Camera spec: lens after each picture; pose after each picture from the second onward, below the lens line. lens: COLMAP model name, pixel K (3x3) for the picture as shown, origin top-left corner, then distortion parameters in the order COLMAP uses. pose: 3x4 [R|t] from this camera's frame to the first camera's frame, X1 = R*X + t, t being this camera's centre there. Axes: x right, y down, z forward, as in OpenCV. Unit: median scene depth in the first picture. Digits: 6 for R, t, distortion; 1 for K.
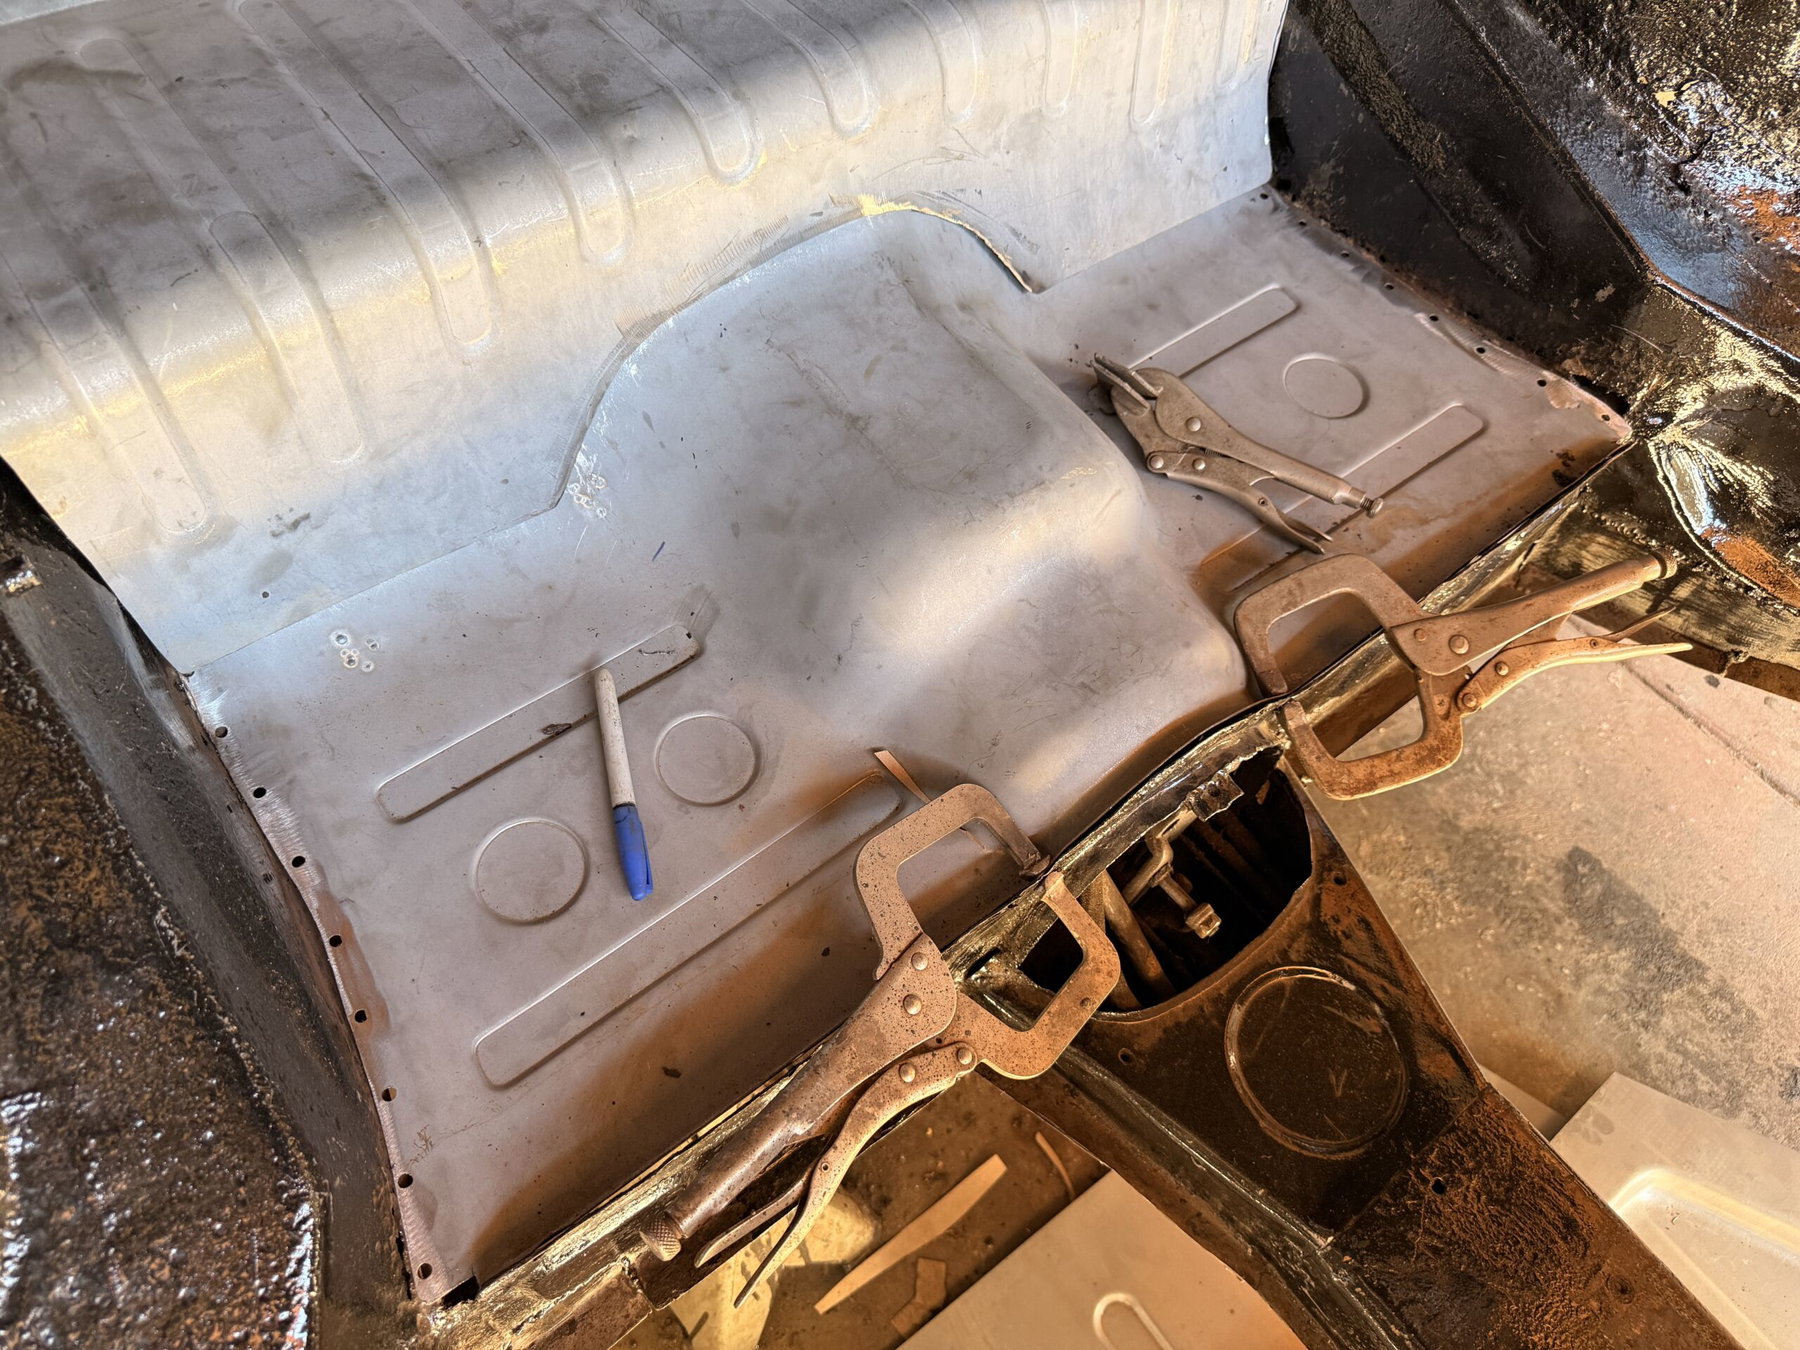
lens RADIAL K [[1312.4, 0, 900.1], [0, 1312.4, 716.5], [0, 0, 1]] dist [0.003024, -0.036744]
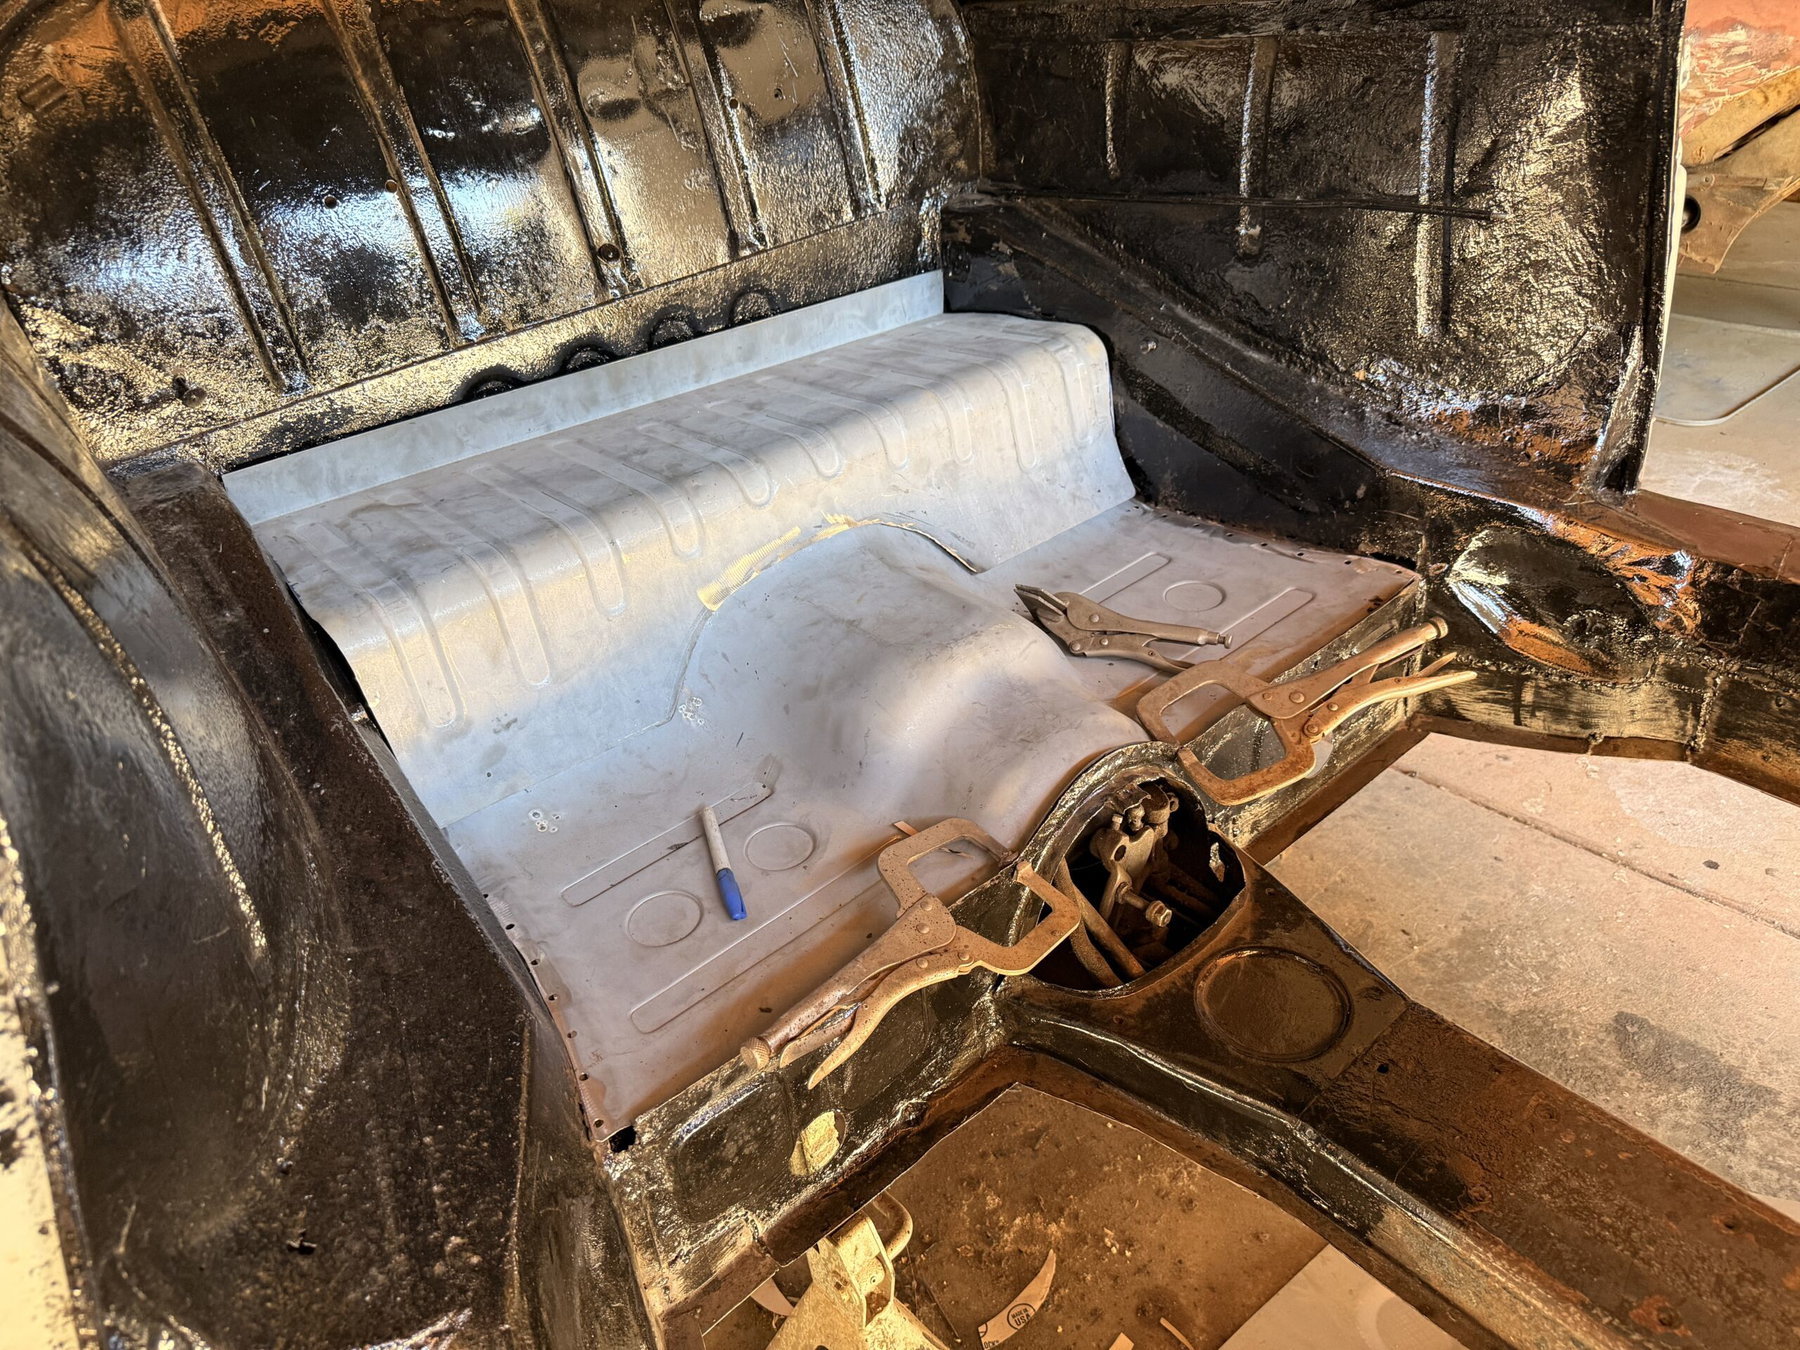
lens RADIAL K [[1260.1, 0, 898.9], [0, 1260.1, 678.8], [0, 0, 1]] dist [0.051082, -0.081442]
pose [[0.980377, -0.184992, -0.068105, 0.104503], [0.136728, 0.886987, -0.441089, 0.476467], [0.142006, 0.423122, 0.894876, -0.290948]]
